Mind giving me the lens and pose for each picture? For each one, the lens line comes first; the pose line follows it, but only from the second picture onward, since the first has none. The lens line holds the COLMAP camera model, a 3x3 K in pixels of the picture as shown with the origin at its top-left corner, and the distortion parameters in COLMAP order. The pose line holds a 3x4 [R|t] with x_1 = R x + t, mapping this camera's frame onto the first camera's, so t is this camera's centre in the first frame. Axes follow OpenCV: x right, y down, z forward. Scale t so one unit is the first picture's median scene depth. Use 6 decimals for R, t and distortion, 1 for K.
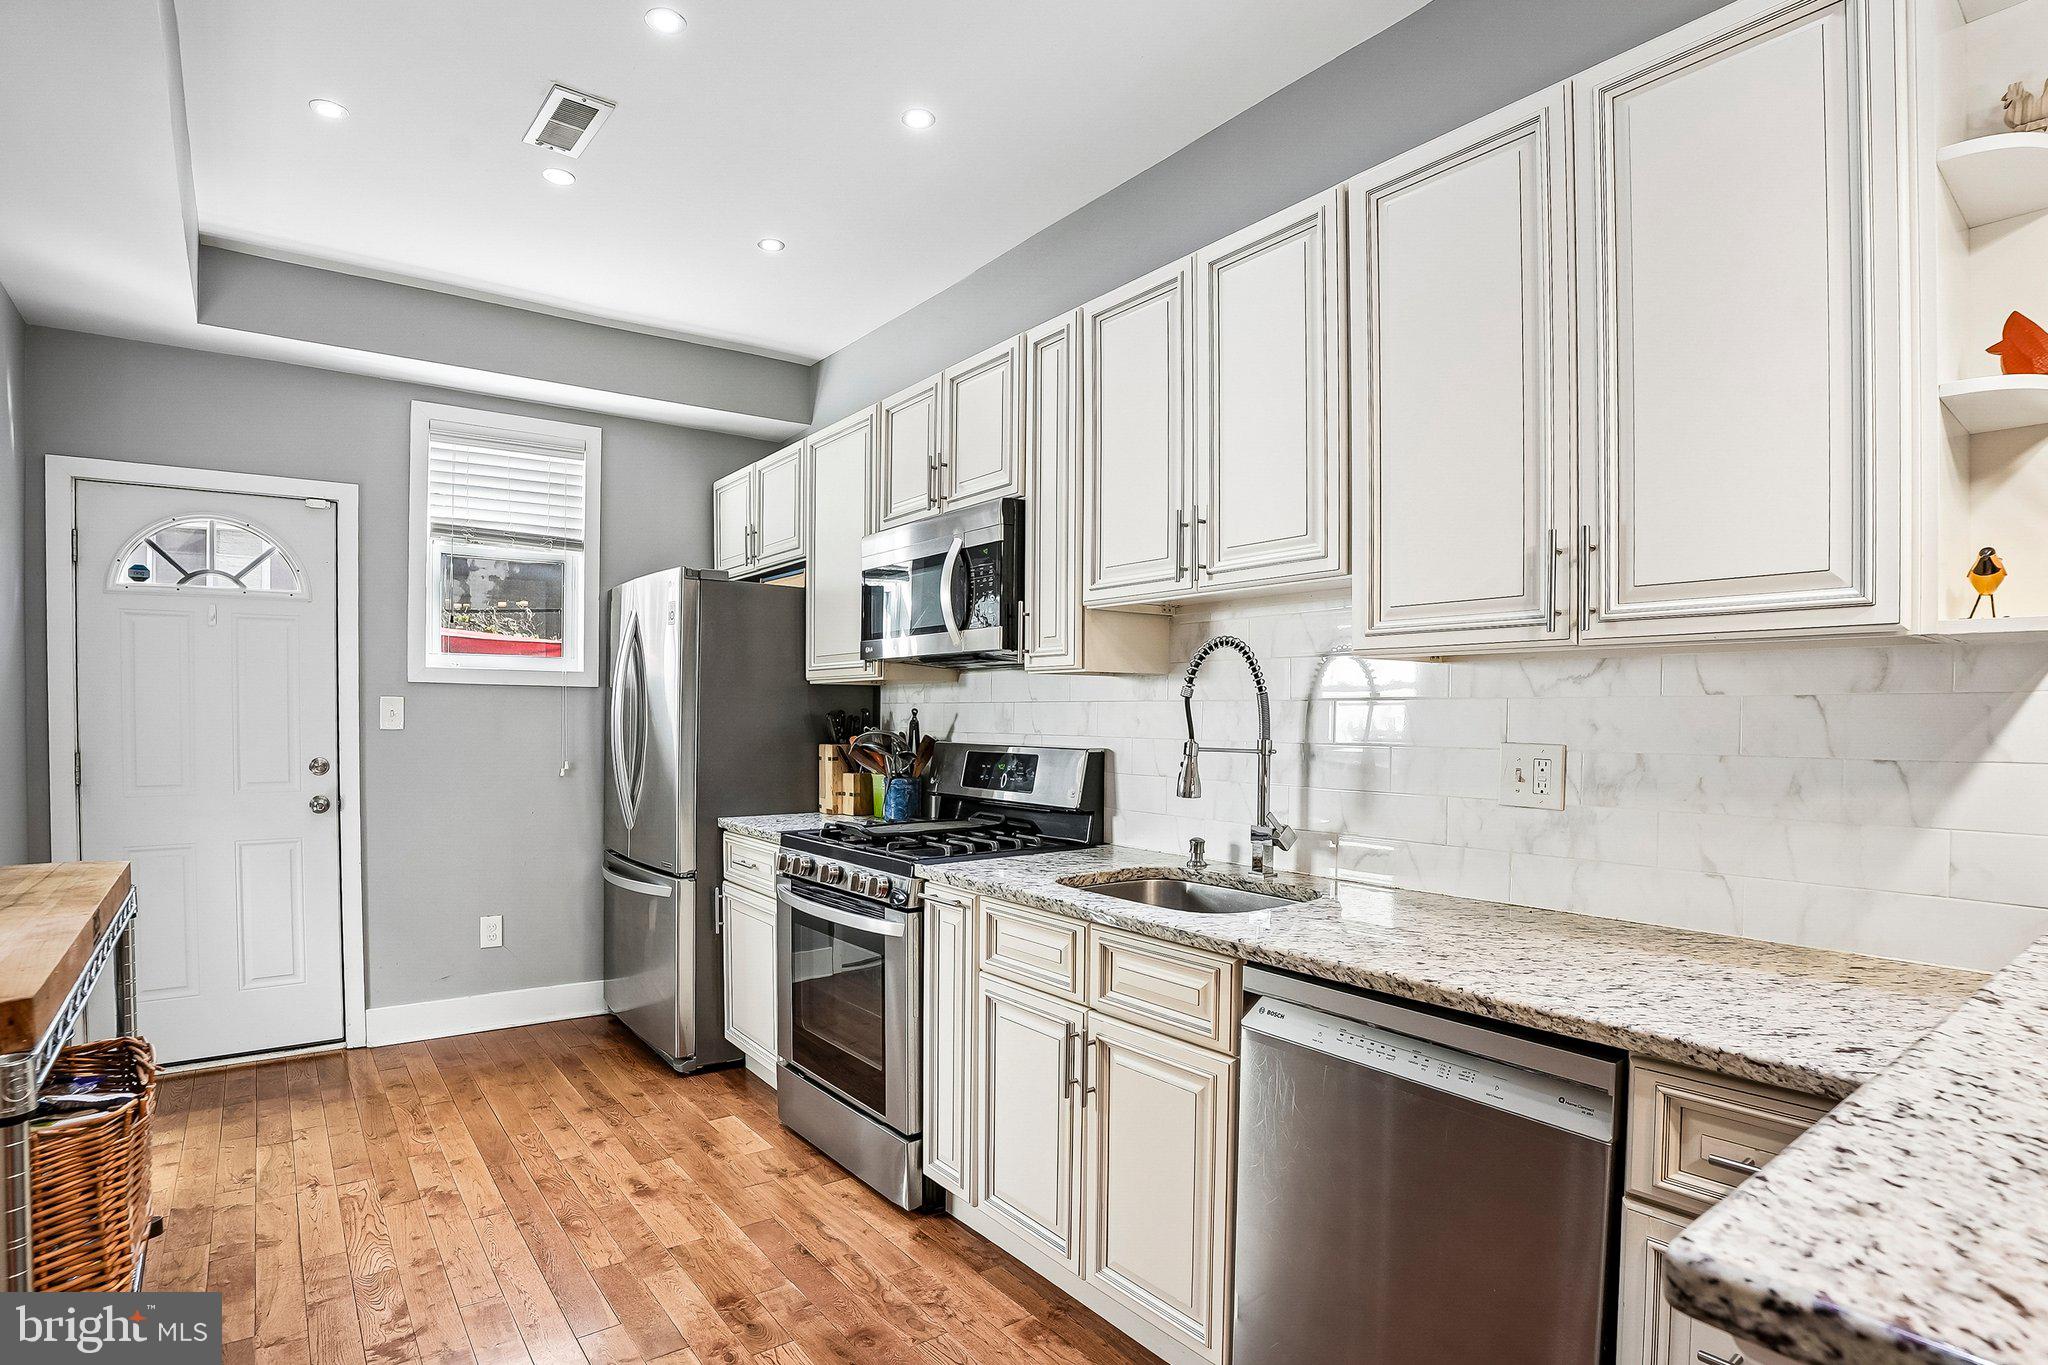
lens RADIAL K [[1054.4, 0, 1048.5], [0, 1054.4, 711.5], [0, 0, 1]] dist [-0.060422, 0.014878]
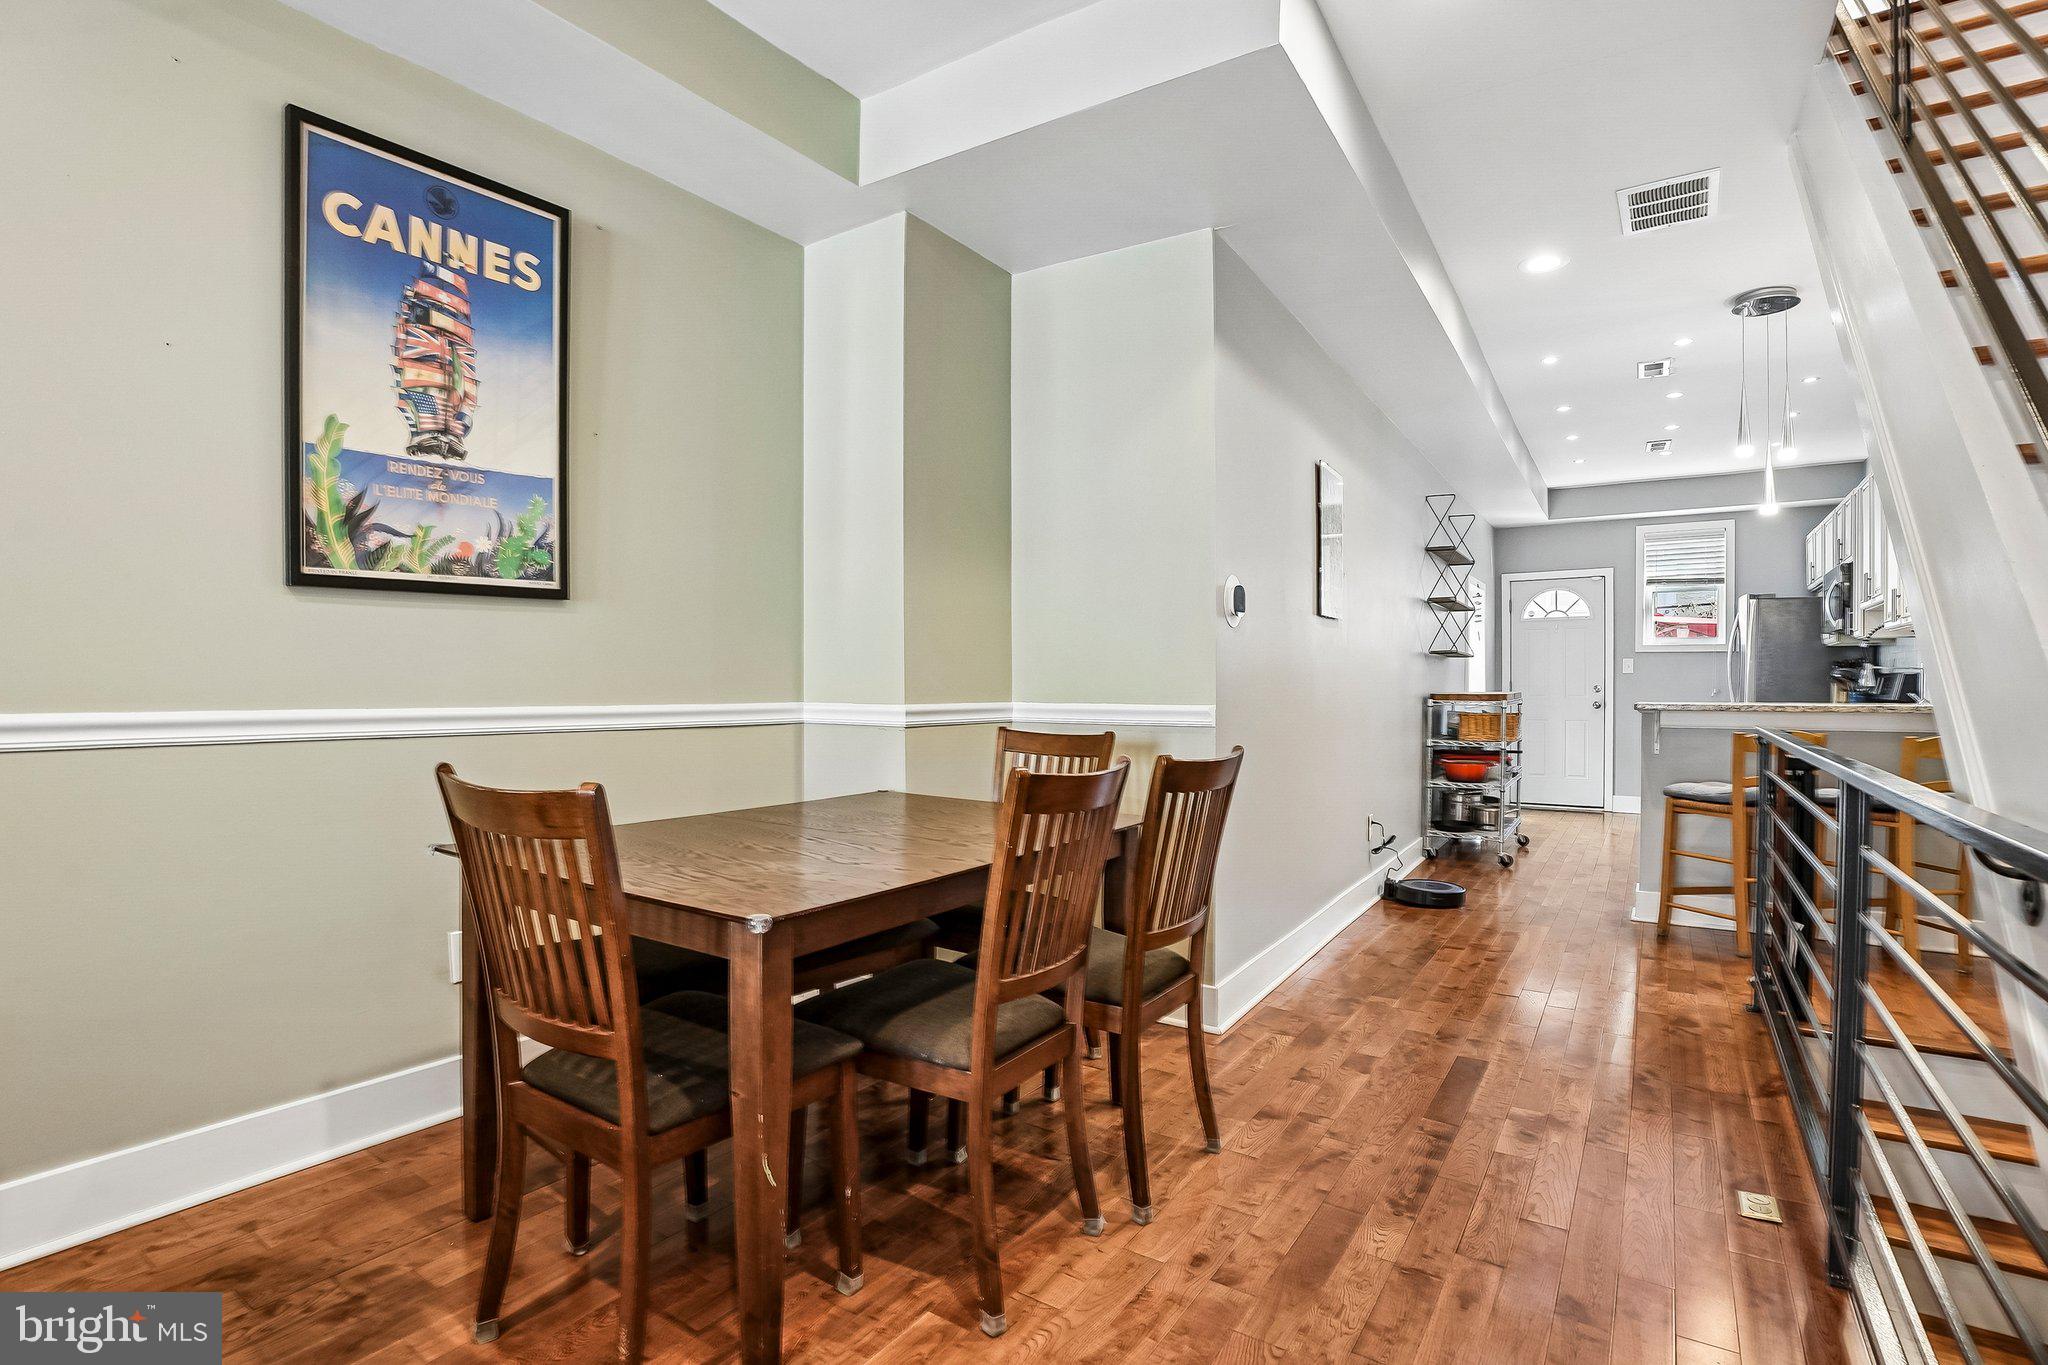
lens RADIAL K [[981.3, 0, 1024.0], [0, 981.3, 682.5], [0, 0, 1]] dist [-0.046668, 0.000105]
pose [[0.327221, 0.003648, -0.944941, 1.088384], [-0.000562, 0.999993, 0.003666, 0.034817], [0.944948, -0.000668, 0.327221, -1.108696]]
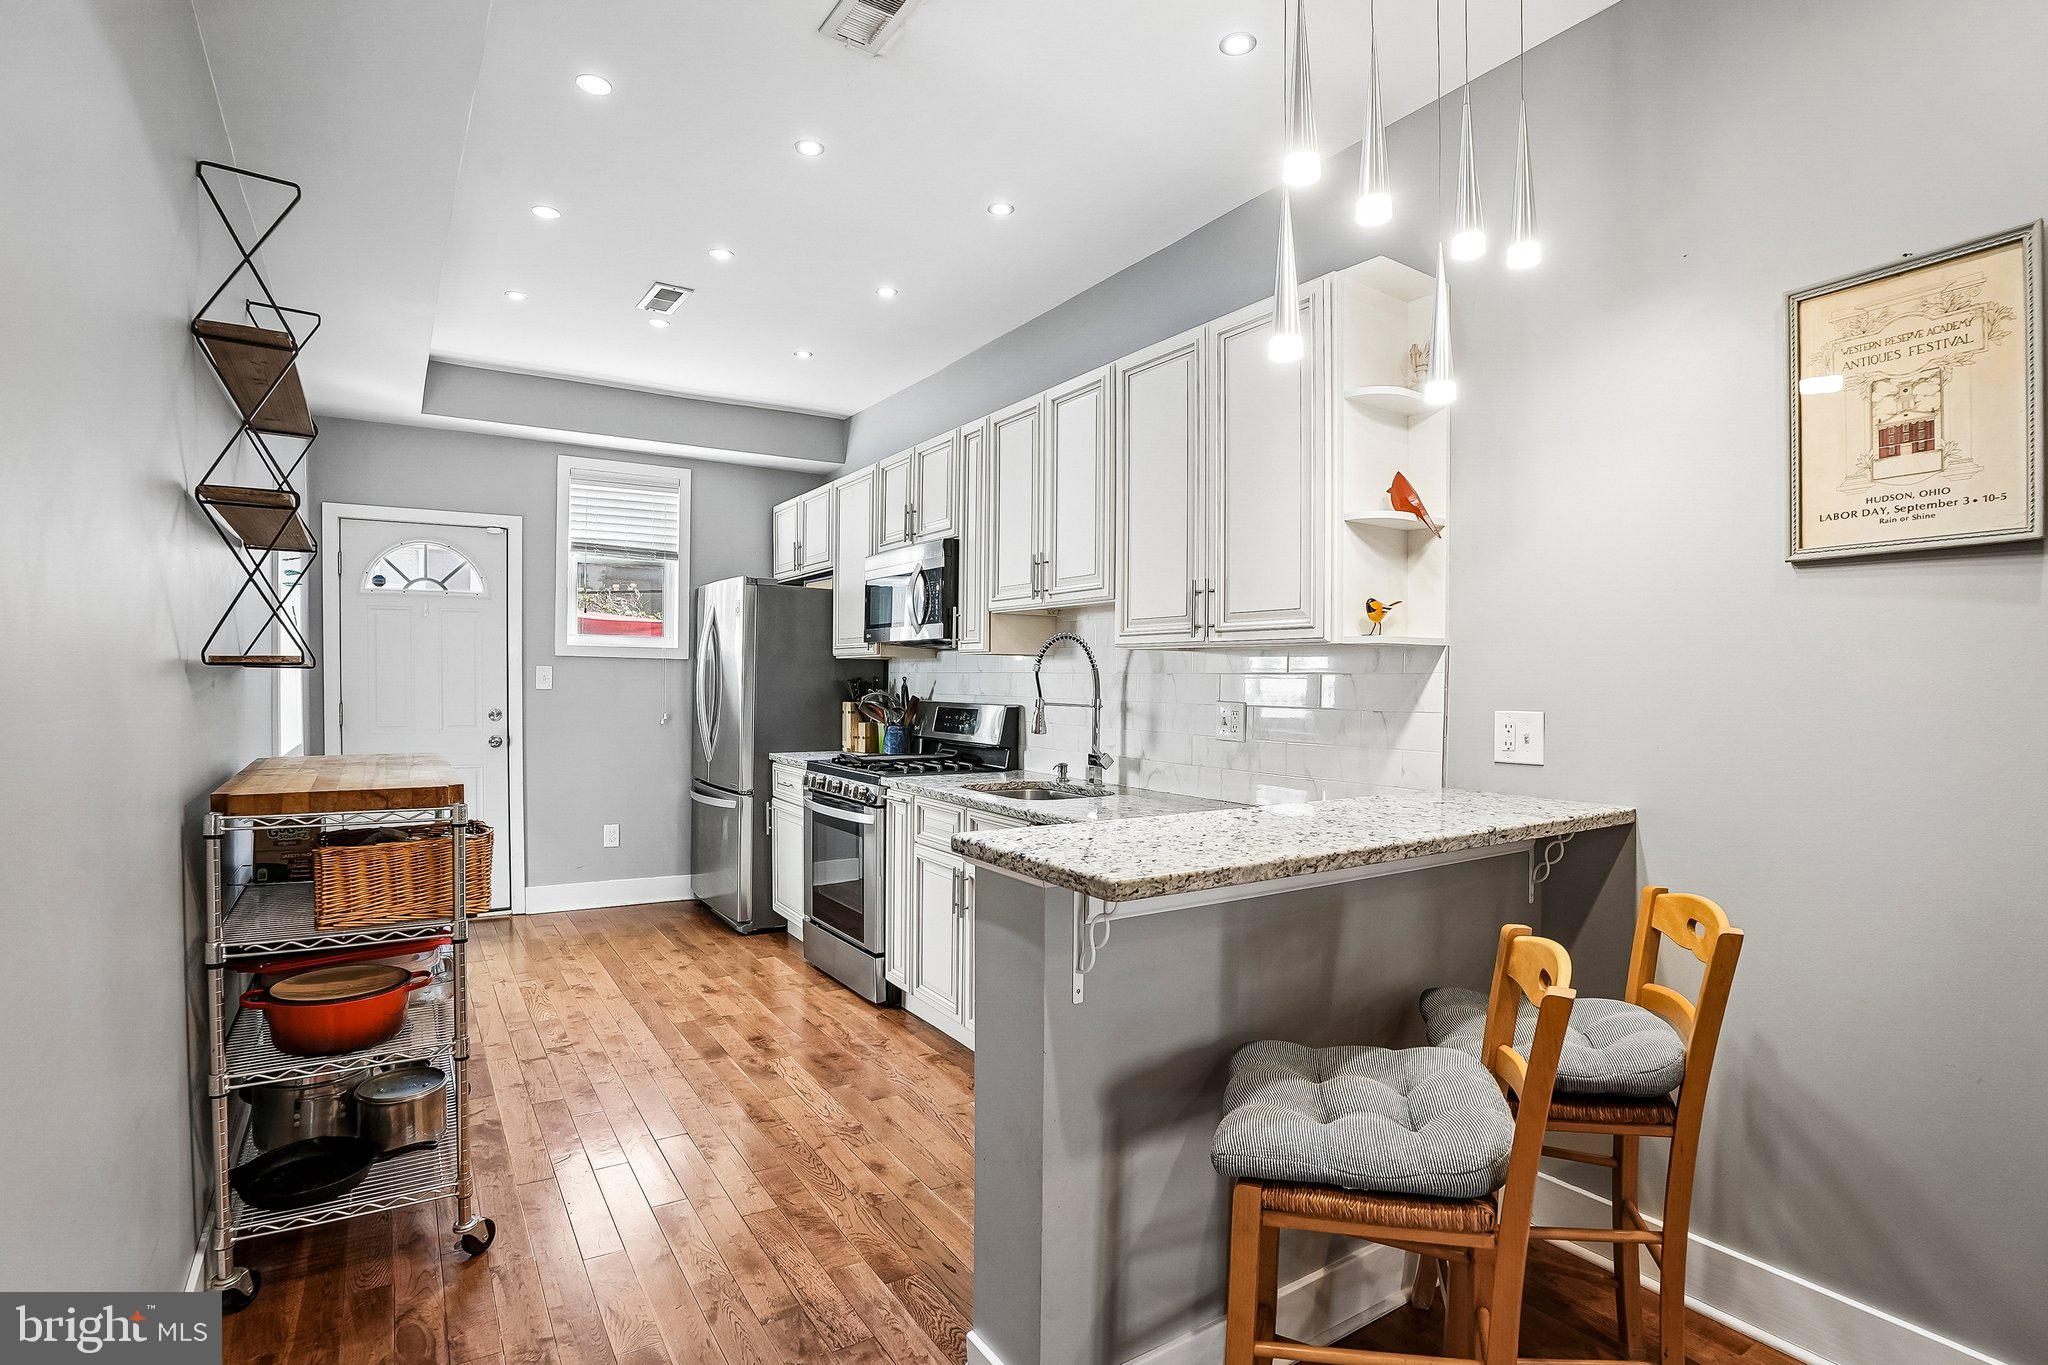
lens RADIAL K [[981.3, 0, 1024.0], [0, 981.3, 682.5], [0, 0, 1]] dist [-0.046668, 0.000105]
pose [[0.996429, 0.006451, -0.084184, 0.152691], [-0.006063, 0.999970, 0.004864, -0.002573], [0.084213, -0.004336, 0.996438, -0.317267]]
